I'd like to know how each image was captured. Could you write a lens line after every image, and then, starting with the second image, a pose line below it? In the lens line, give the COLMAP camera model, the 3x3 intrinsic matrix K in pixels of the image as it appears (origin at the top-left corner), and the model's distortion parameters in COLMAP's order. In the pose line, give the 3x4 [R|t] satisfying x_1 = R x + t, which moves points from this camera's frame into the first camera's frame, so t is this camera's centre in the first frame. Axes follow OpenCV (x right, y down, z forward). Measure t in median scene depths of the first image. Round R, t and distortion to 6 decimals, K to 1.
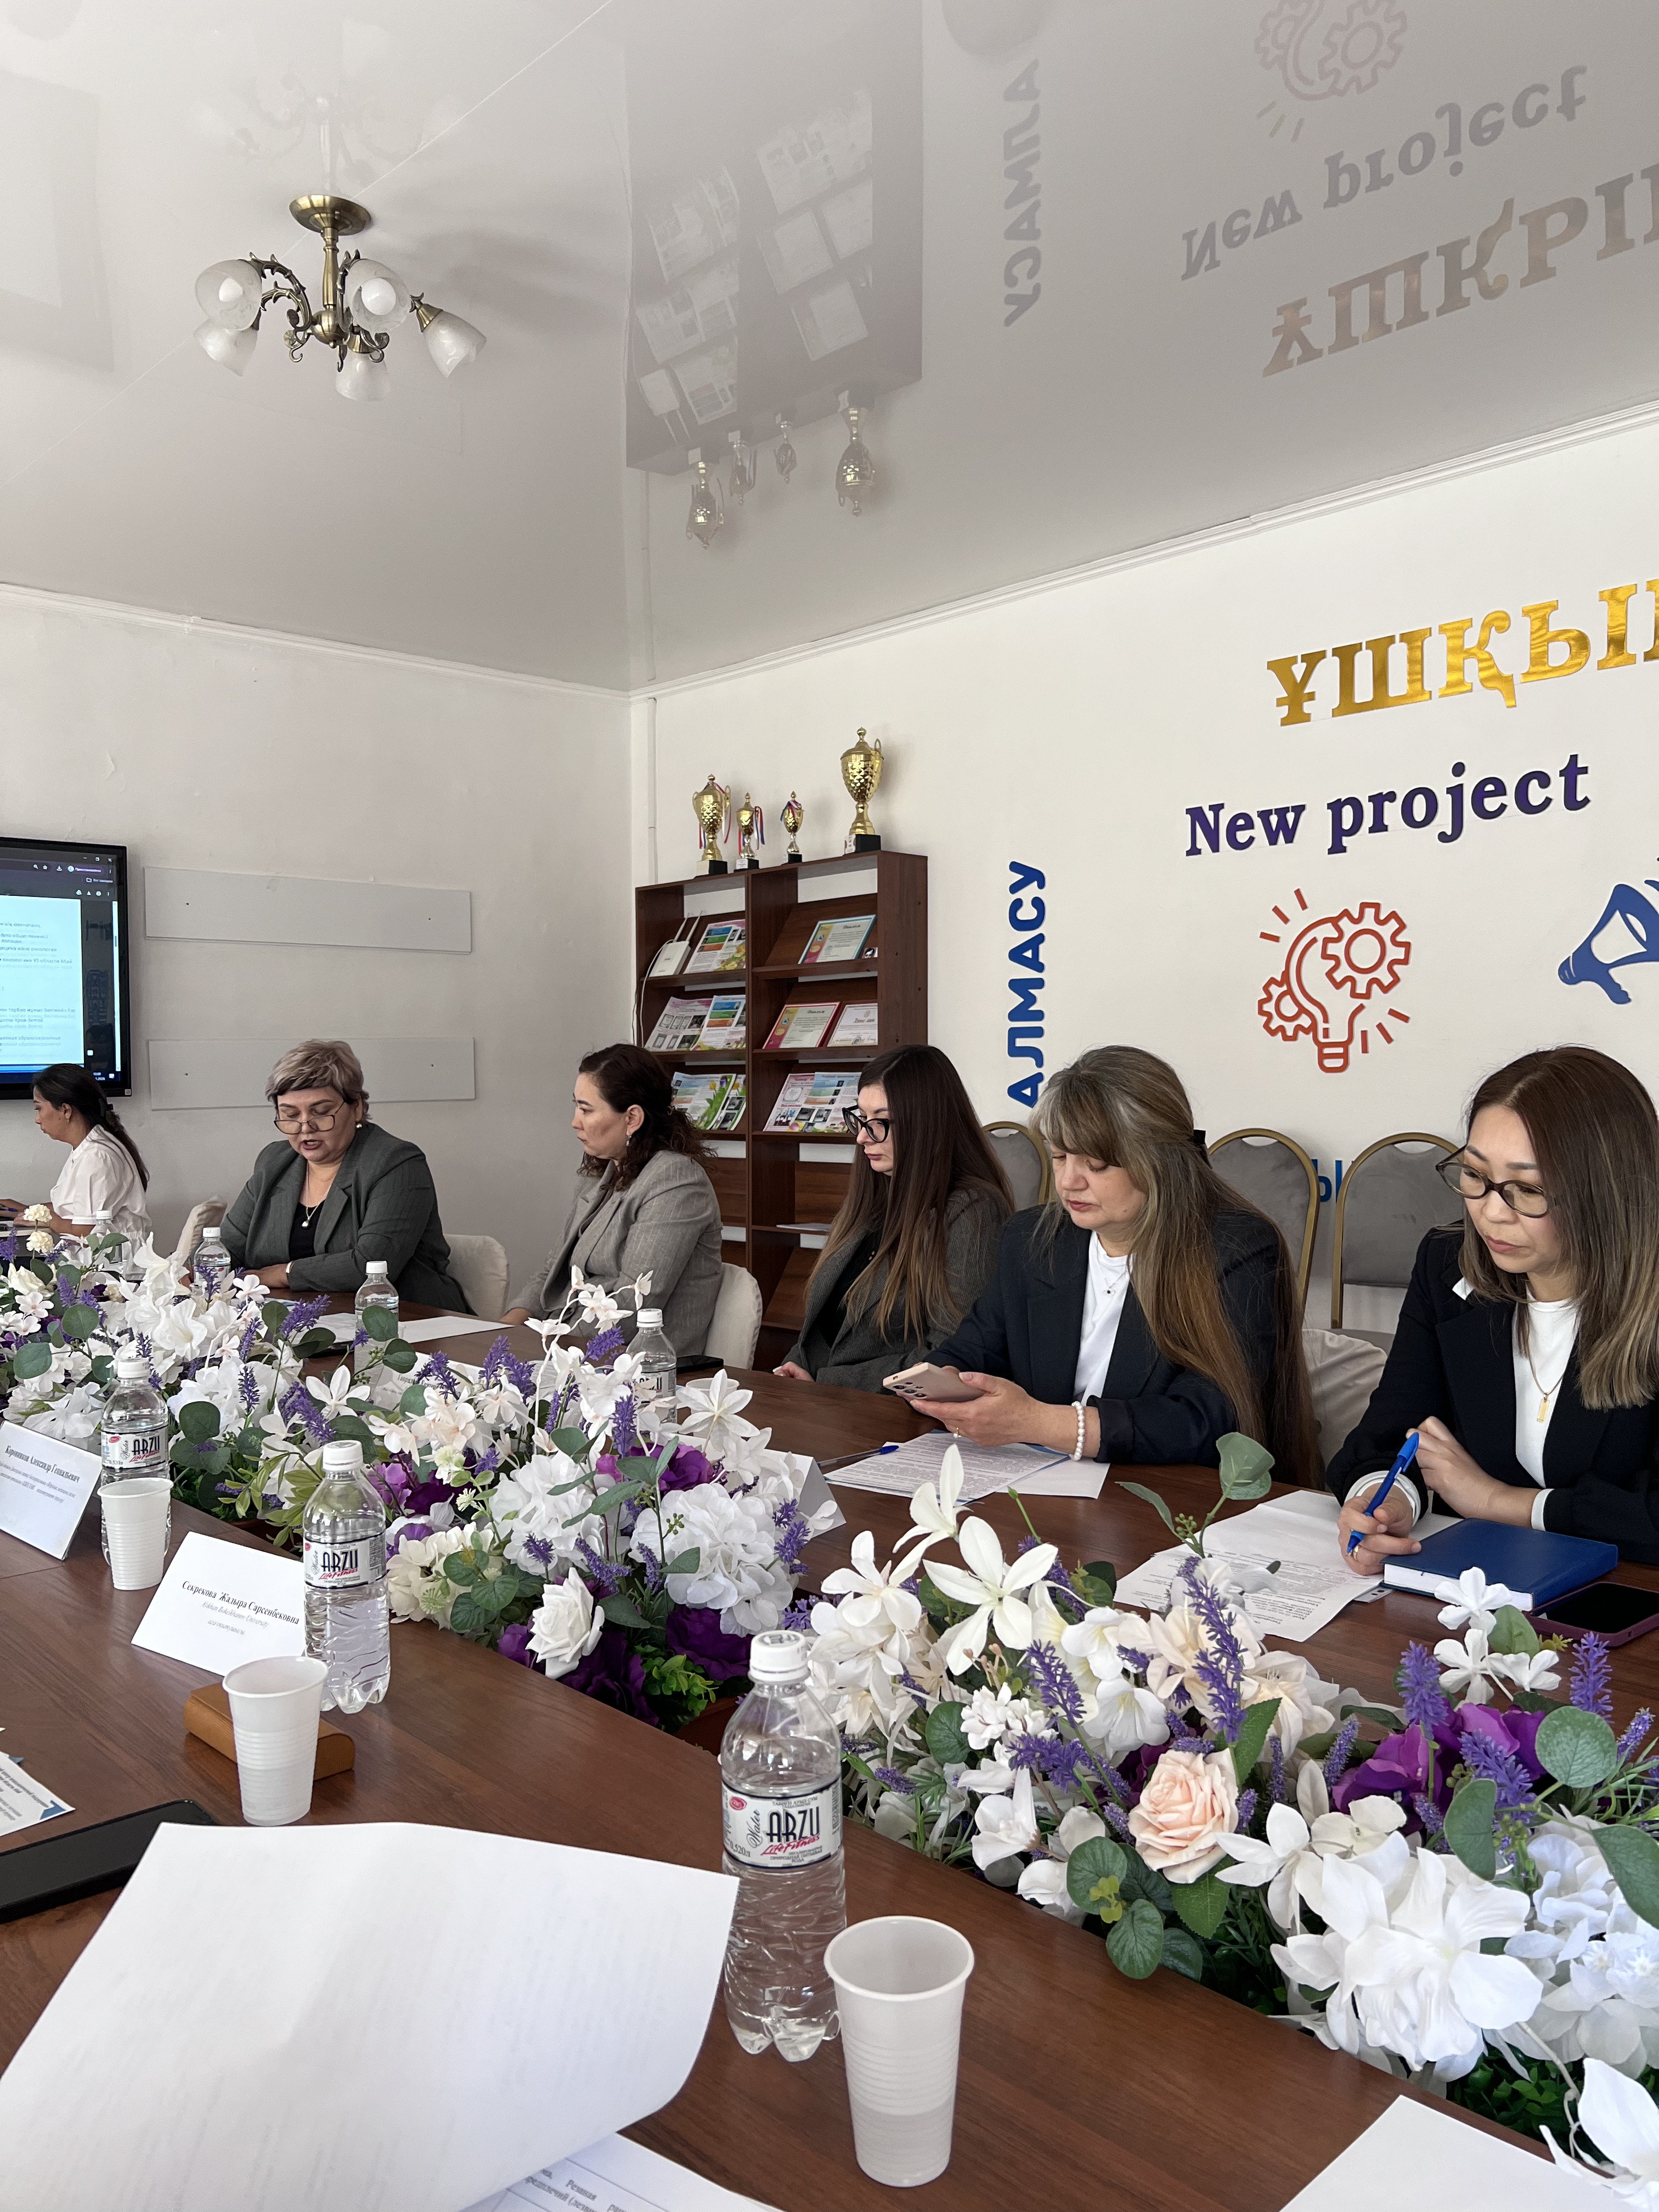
lens RADIAL K [[1701.2, 0, 873.2], [0, 1701.2, 1135.2], [0, 0, 1]] dist [0.033157, -0.055458]
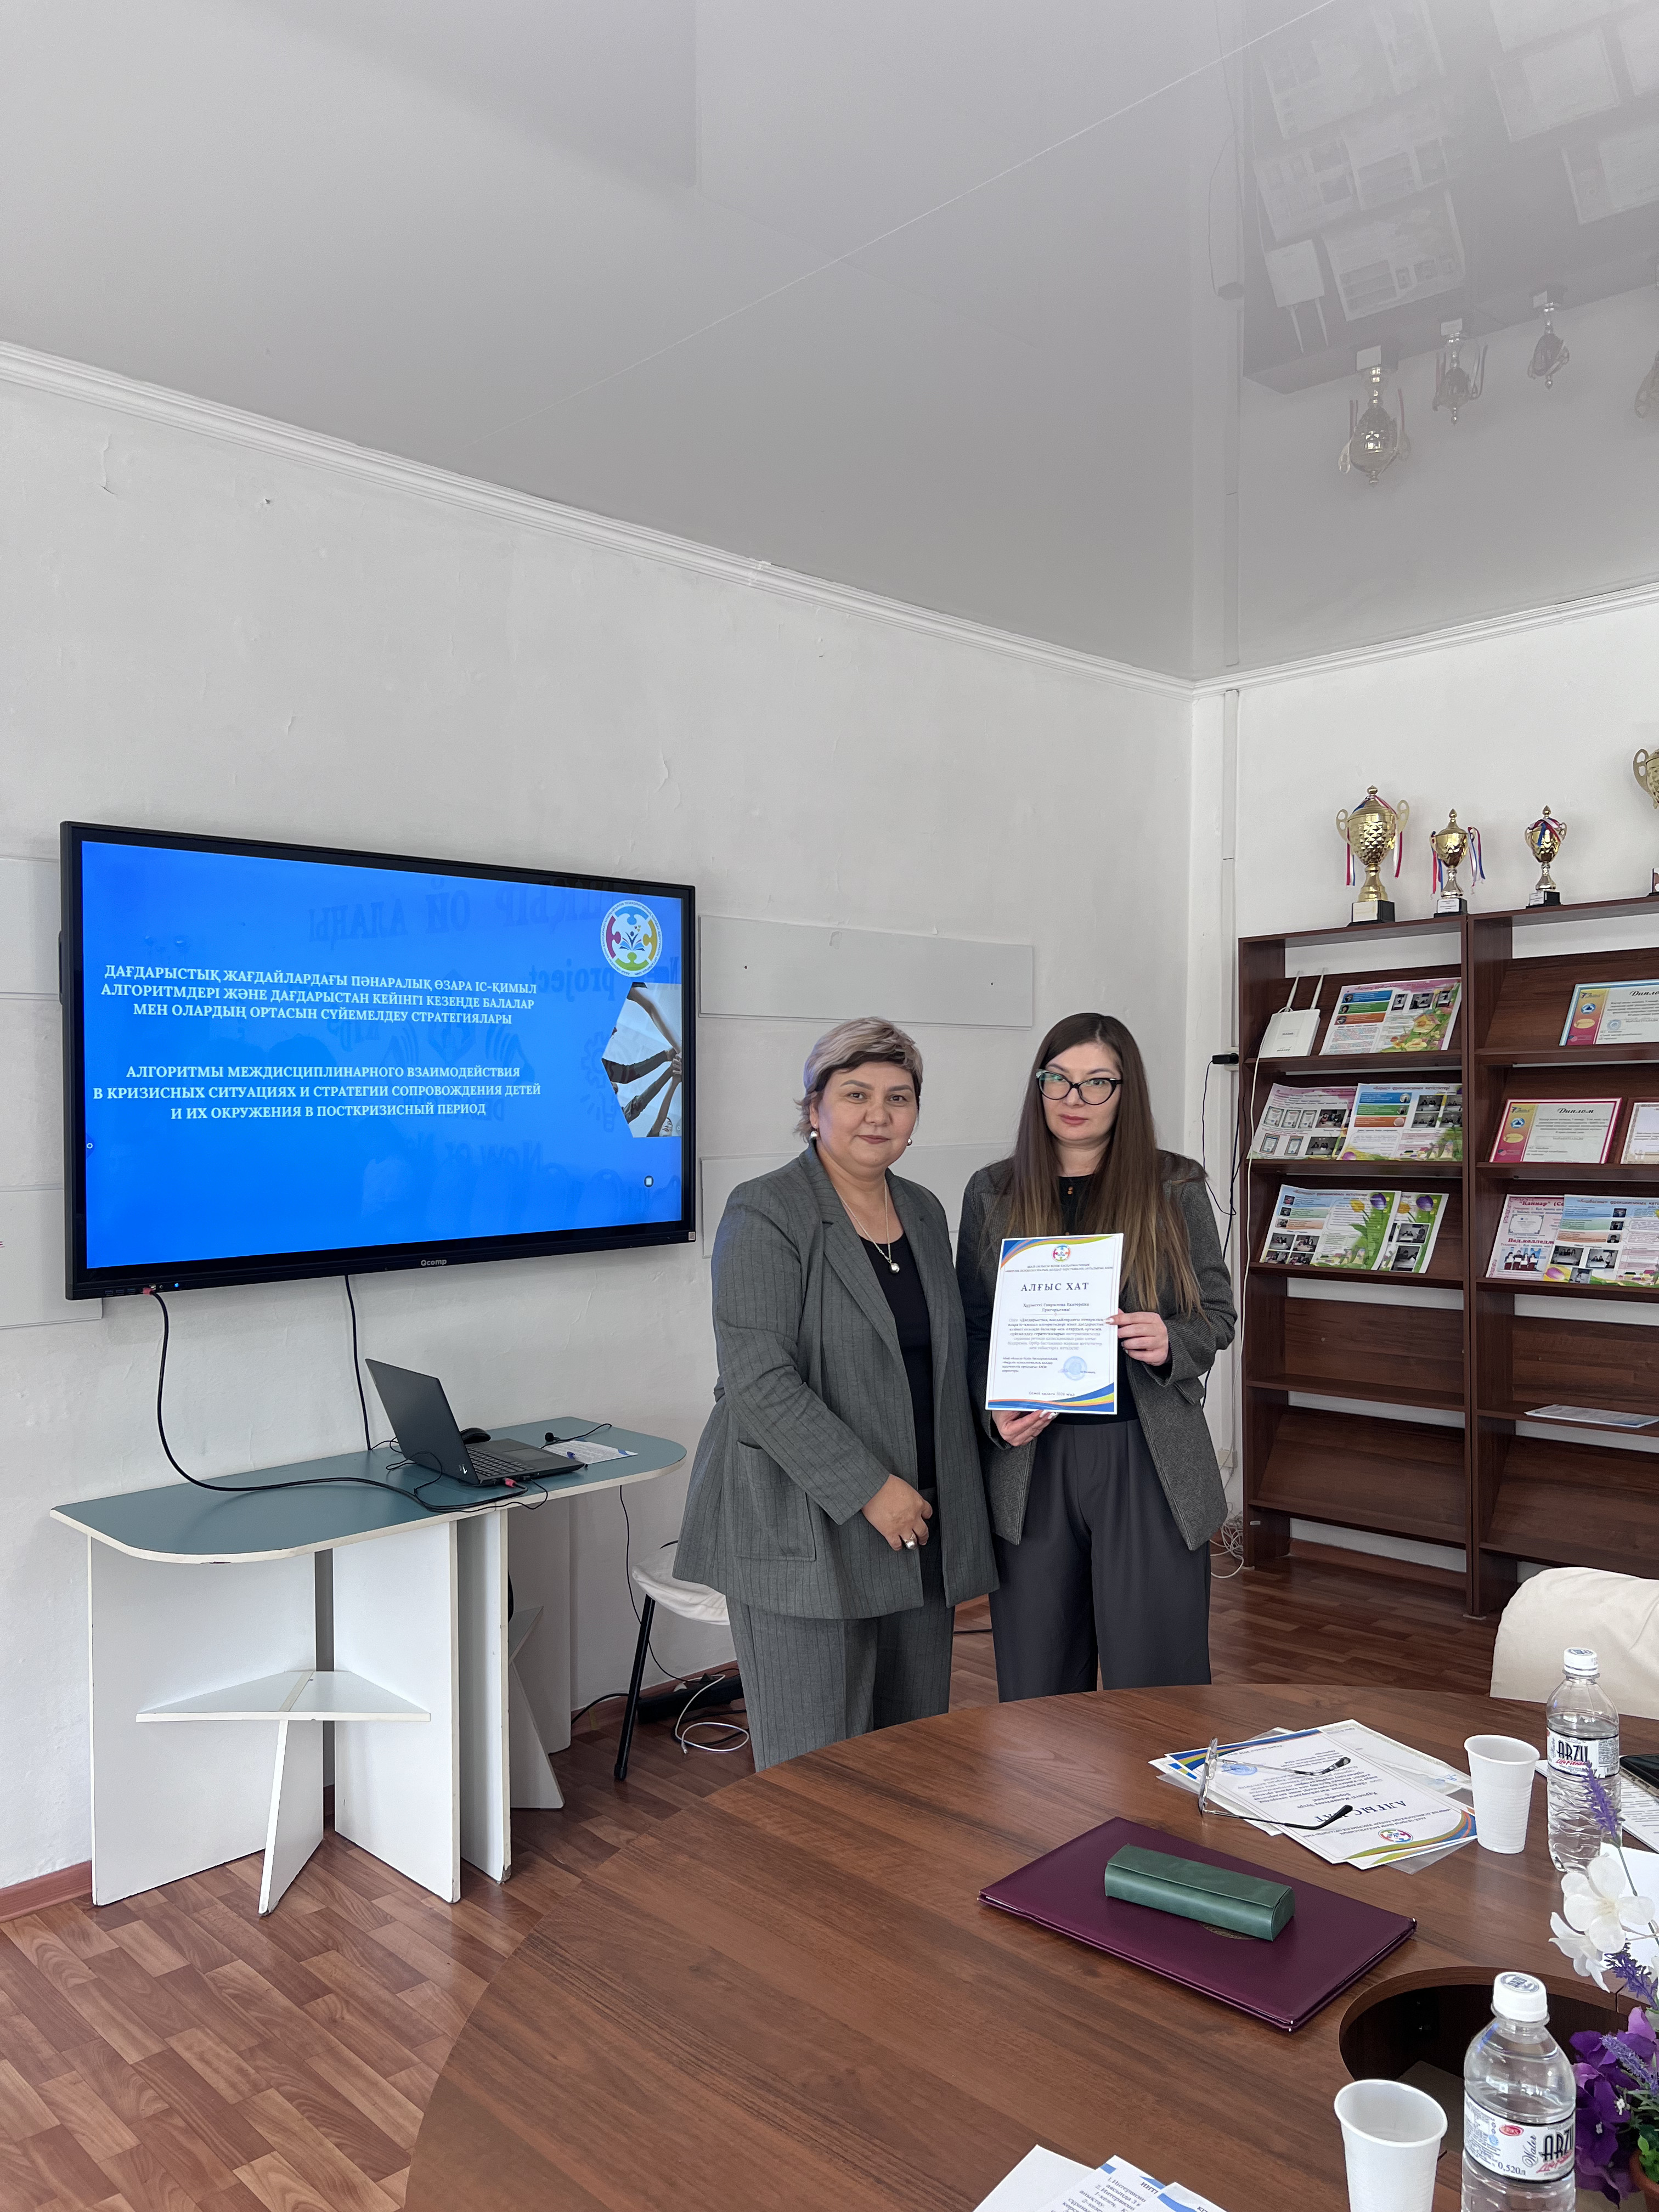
lens RADIAL K [[1701.2, 0, 855.5], [0, 1701.2, 1111.7], [0, 0, 1]] dist [0.033157, -0.055458]
pose [[0.999985, -0.003231, -0.004427, -0.315512], [0.003070, 0.999350, -0.035916, -0.045143], [0.004541, 0.035901, 0.999345, 0.268208]]
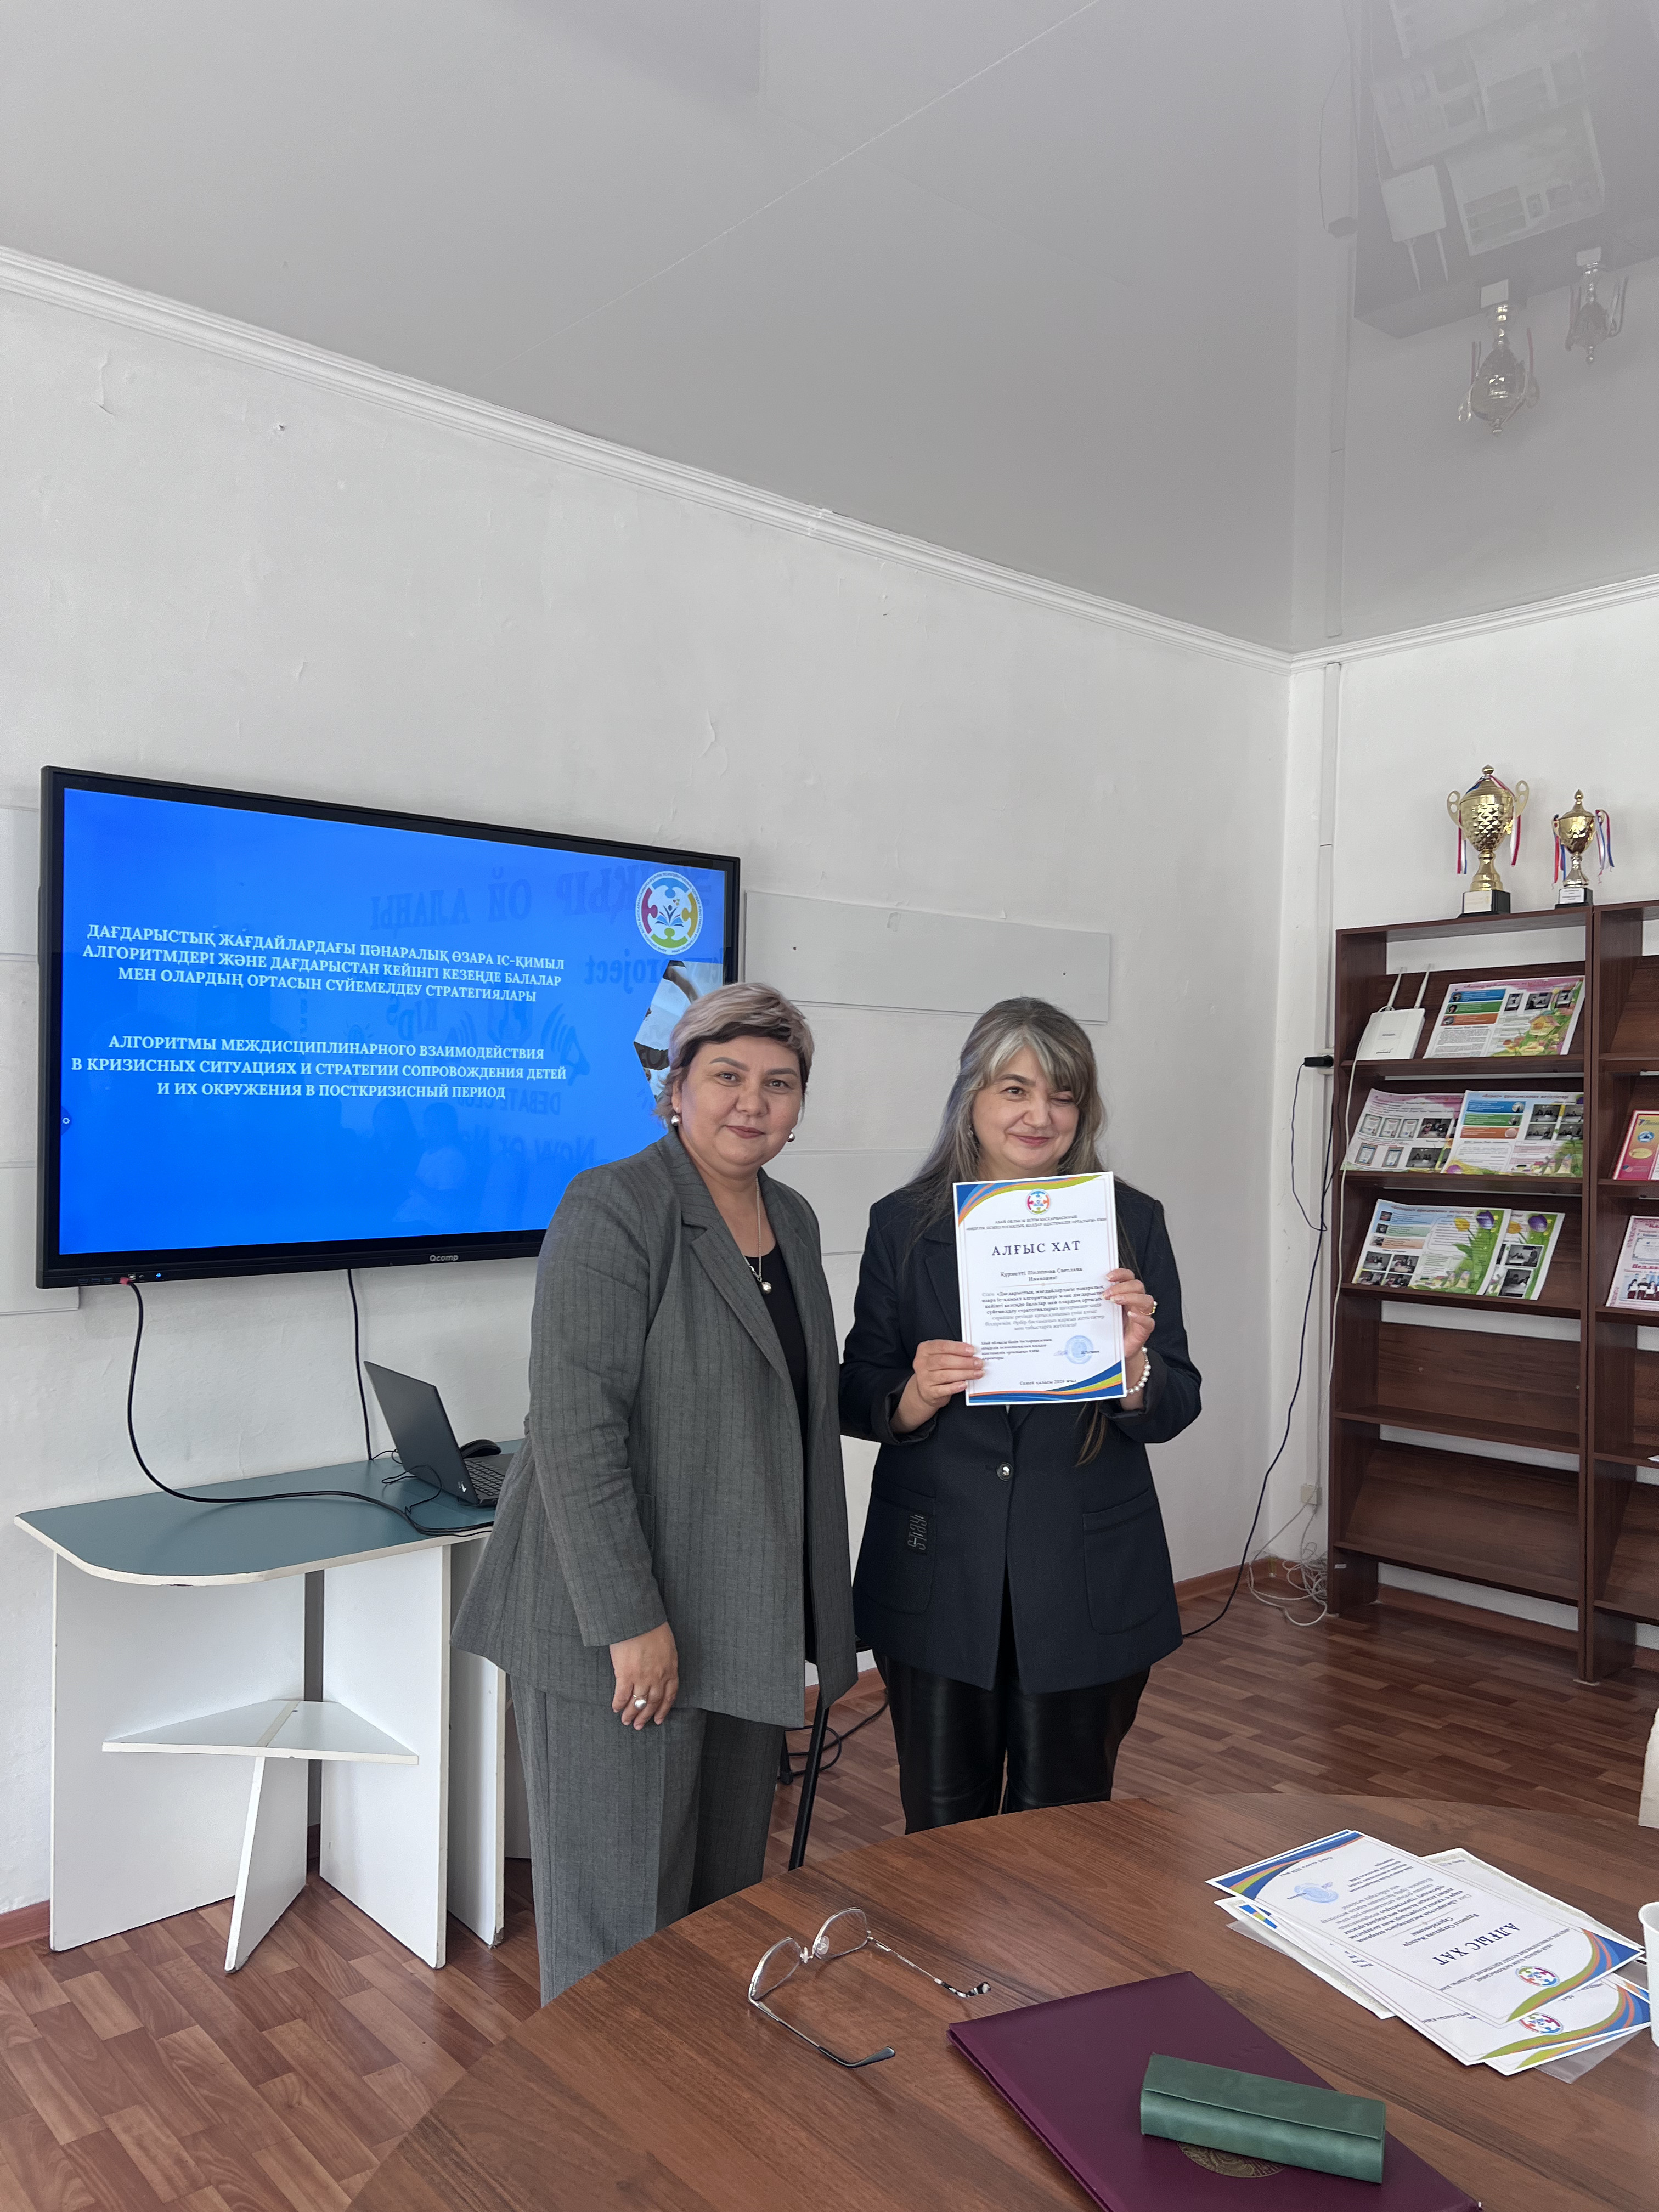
lens RADIAL K [[1701.2, 0, 831.7], [0, 1701.2, 1114.3], [0, 0, 1]] dist [0.033157, -0.055458]
pose [[0.997867, 0.018516, -0.062604, -0.308848], [-0.020929, 0.999054, -0.038111, -0.042681], [0.061839, 0.039340, 0.997311, 0.318431]]
